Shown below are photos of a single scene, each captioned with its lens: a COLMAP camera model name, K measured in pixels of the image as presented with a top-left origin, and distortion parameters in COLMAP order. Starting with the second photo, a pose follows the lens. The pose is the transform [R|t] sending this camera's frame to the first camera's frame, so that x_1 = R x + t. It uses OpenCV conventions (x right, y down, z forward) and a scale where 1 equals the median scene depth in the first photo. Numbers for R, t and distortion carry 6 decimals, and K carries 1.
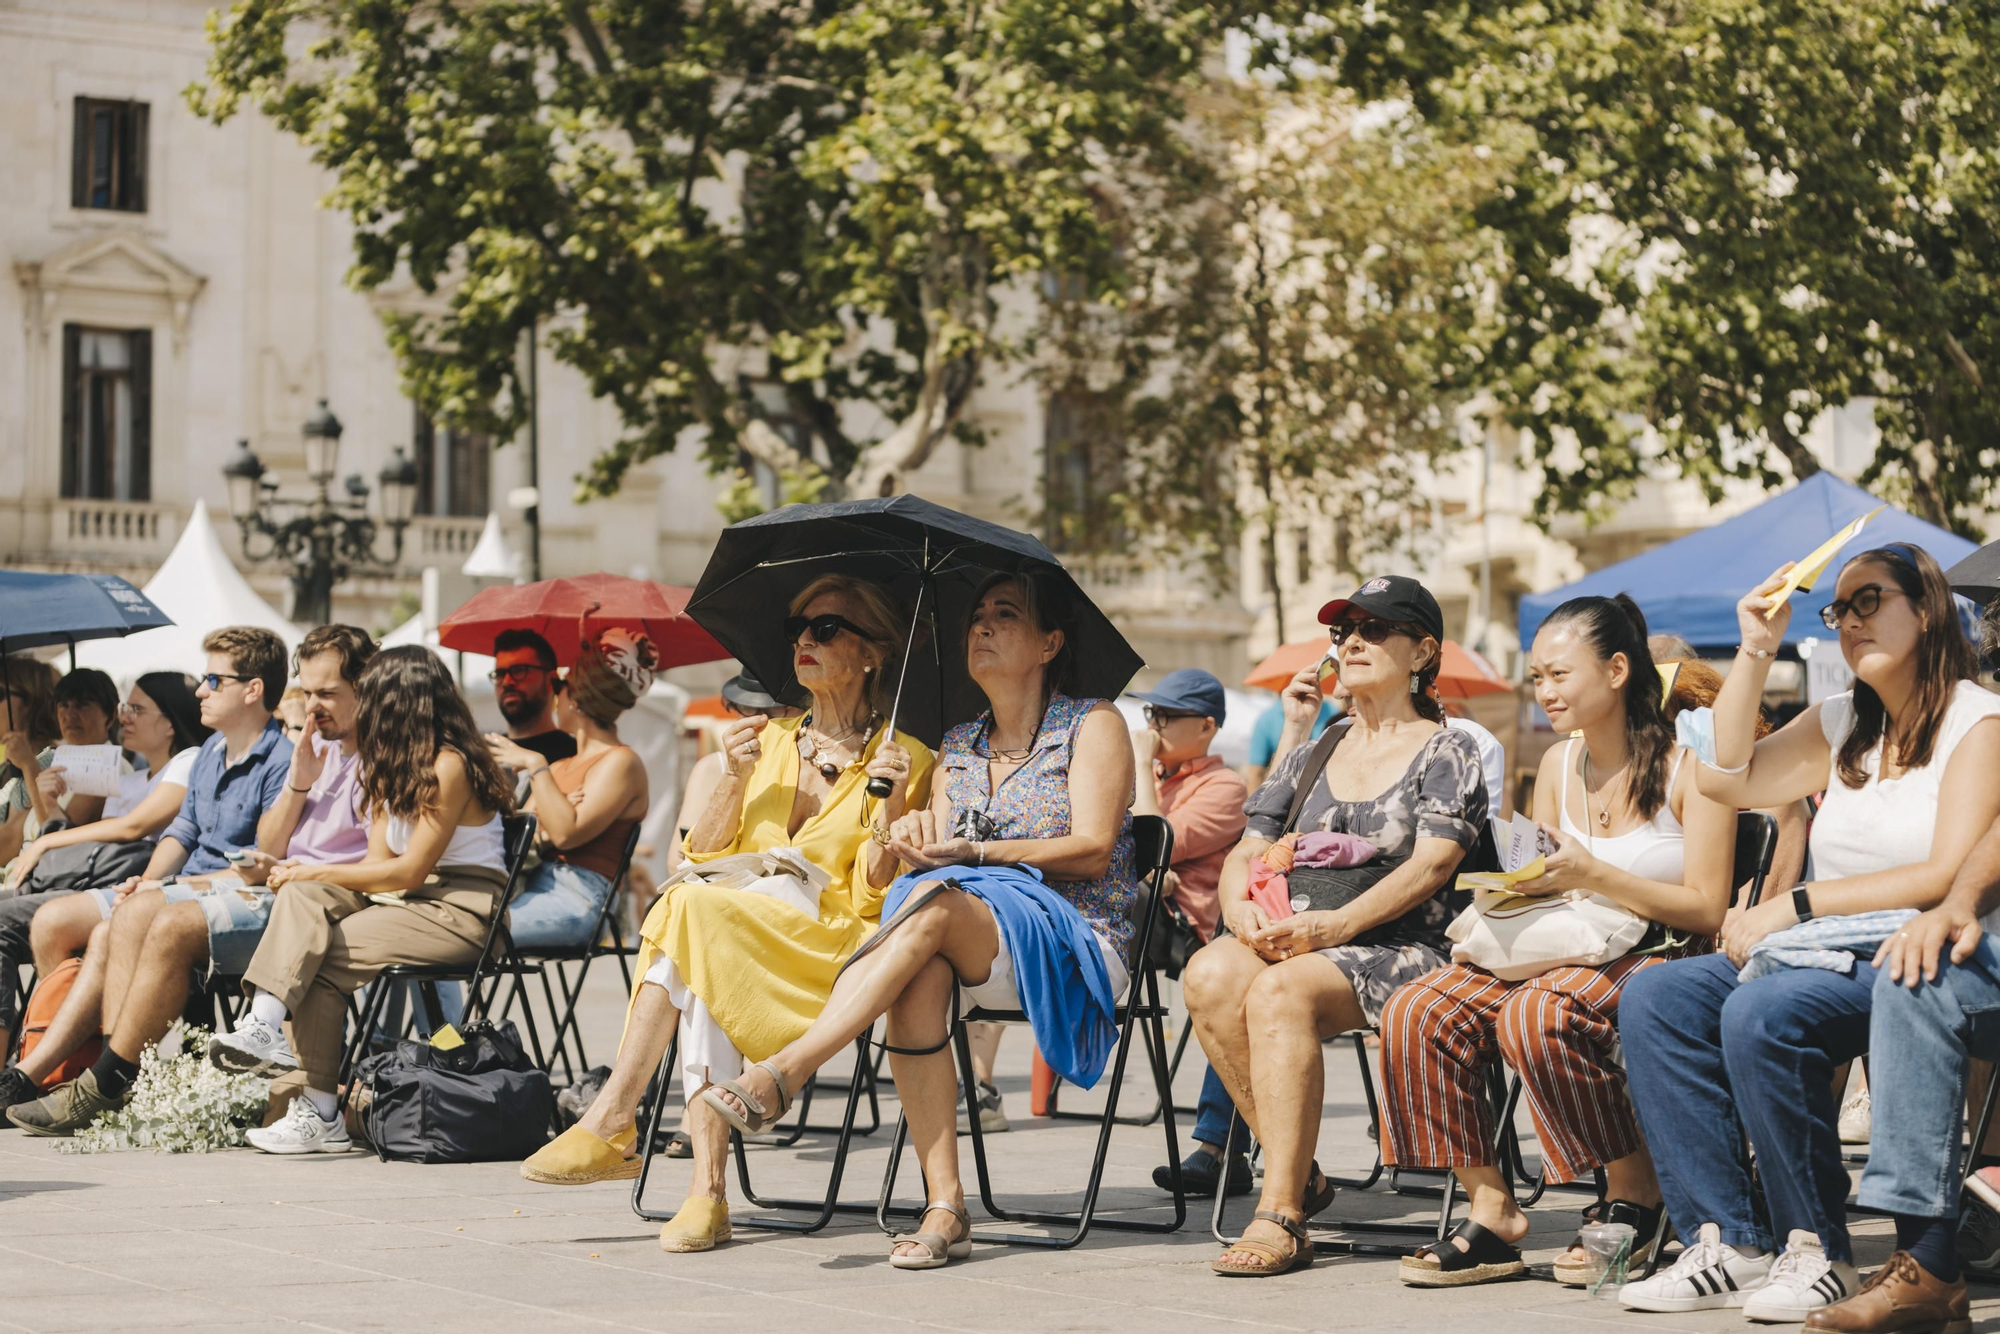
lens RADIAL K [[4031.0, 0, 1000.0], [0, 4031.0, 667.0], [0, 0, 1]] dist [-0.336770, -0.086478]
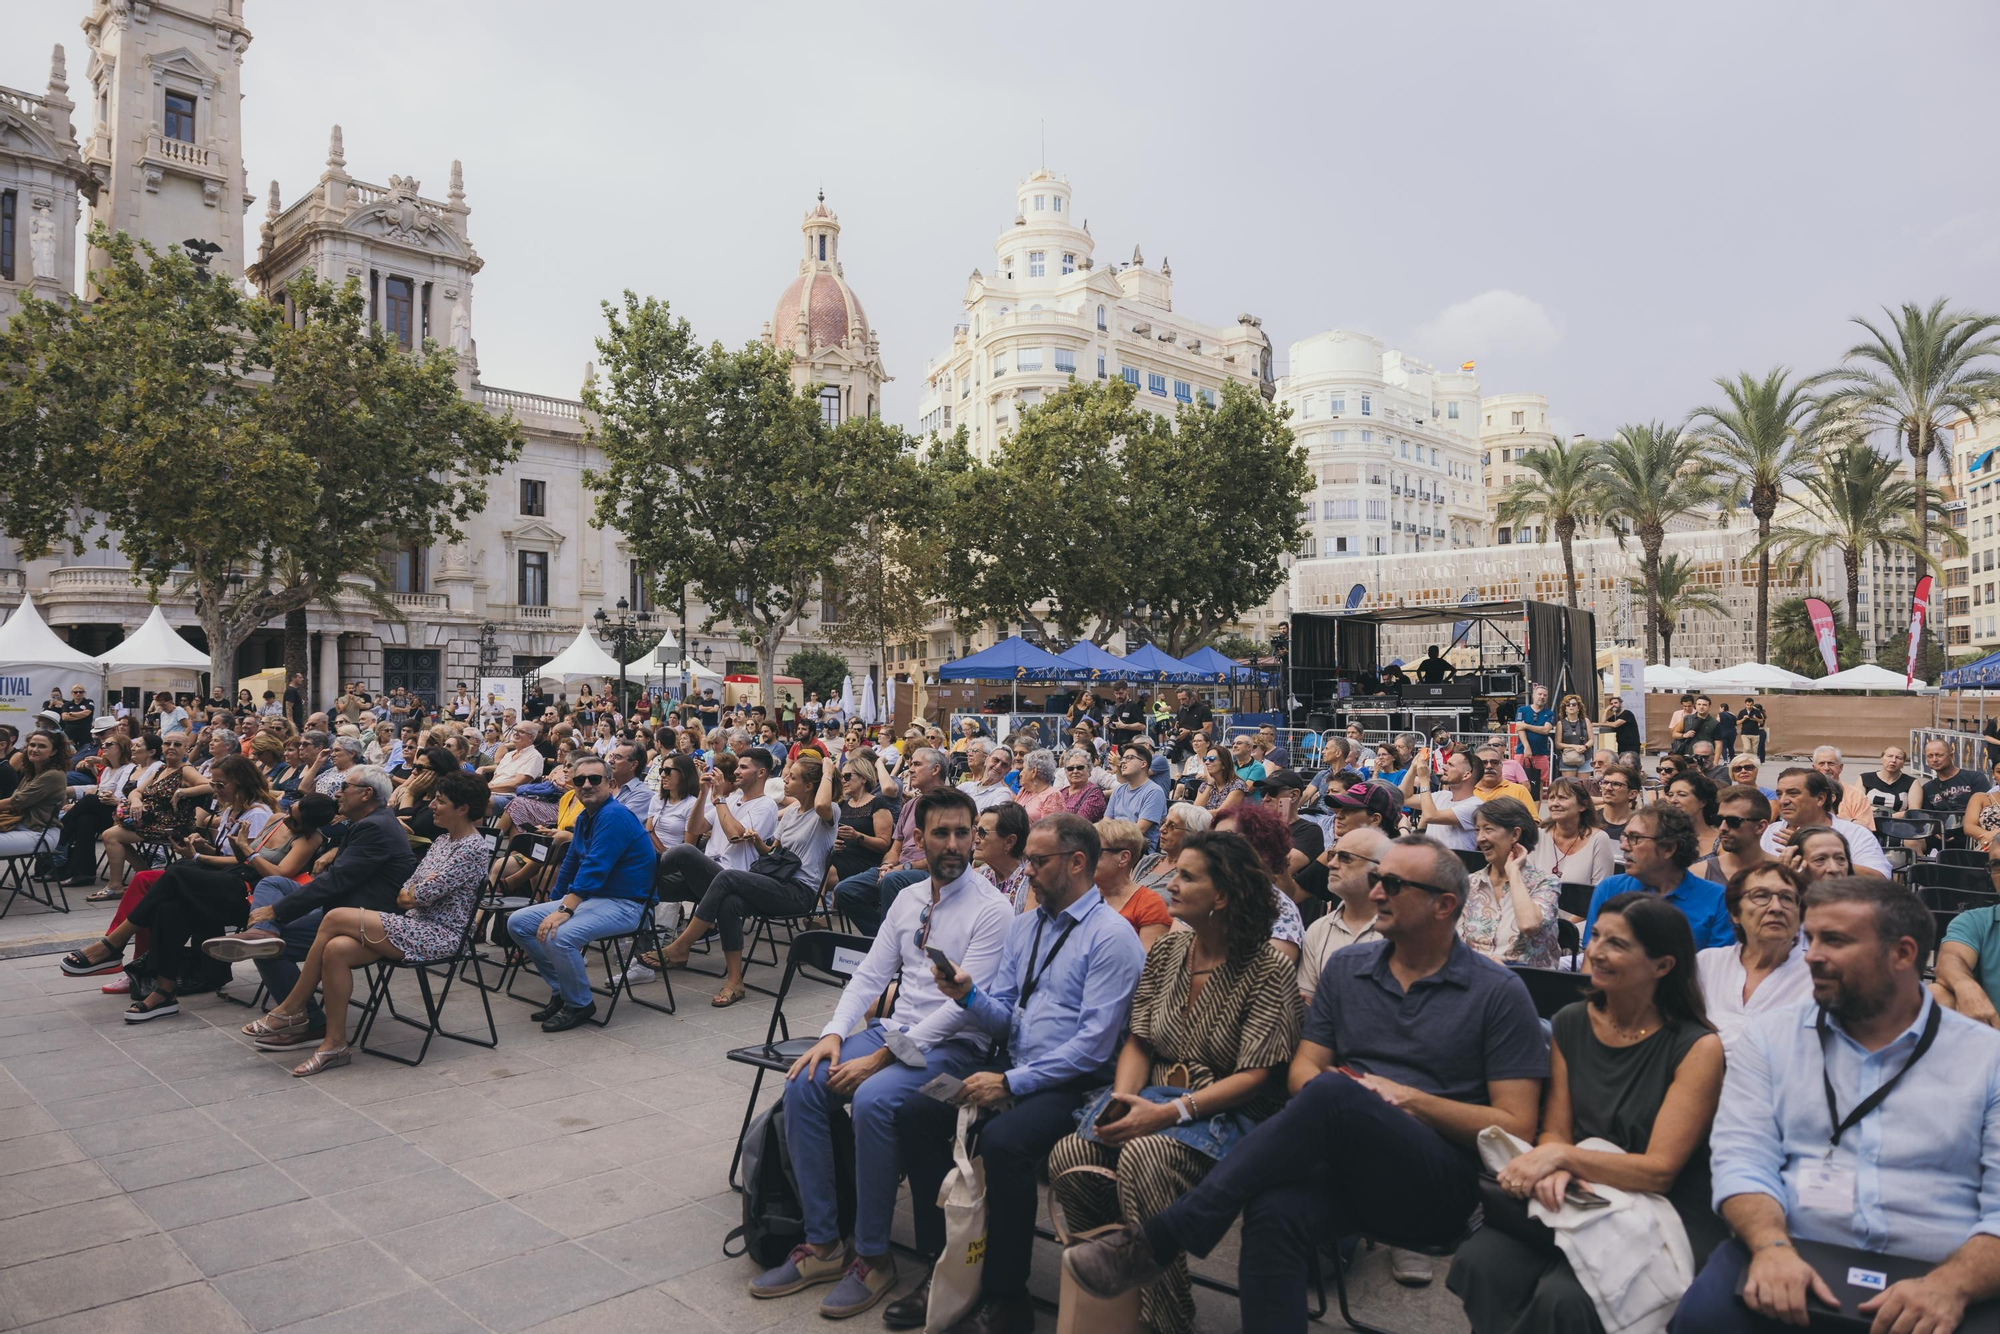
lens RADIAL K [[1419.1, 0, 1000.0], [0, 1419.1, 667.0], [0, 0, 1]] dist [-0.001033, -0.001757]
pose [[0.991080, 0.007793, 0.133039, -0.000812], [-0.011017, 0.999663, 0.023511, -0.037105], [-0.132810, -0.024766, 0.990832, -0.331563]]
